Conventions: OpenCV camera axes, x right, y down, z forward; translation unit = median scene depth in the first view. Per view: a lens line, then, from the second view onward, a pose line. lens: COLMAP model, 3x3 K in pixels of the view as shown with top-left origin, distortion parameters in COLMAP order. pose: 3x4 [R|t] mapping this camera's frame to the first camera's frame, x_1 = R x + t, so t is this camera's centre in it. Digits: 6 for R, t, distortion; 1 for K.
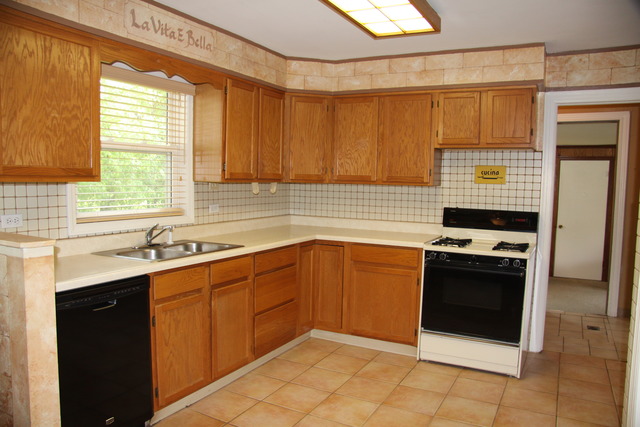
lens RADIAL K [[491.9, 0, 311.0], [0, 491.9, 219.1], [0, 0, 1]] dist [-0.179924, 0.155335]
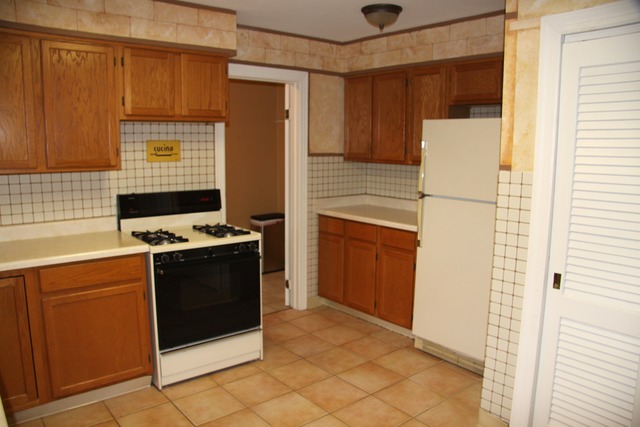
lens RADIAL K [[491.9, 0, 311.0], [0, 491.9, 219.1], [0, 0, 1]] dist [-0.179924, 0.155335]
pose [[0.381869, -0.156696, 0.910836, -0.369651], [0.075714, 0.987514, 0.138144, -0.079535], [-0.921110, 0.016210, 0.388965, 0.470593]]
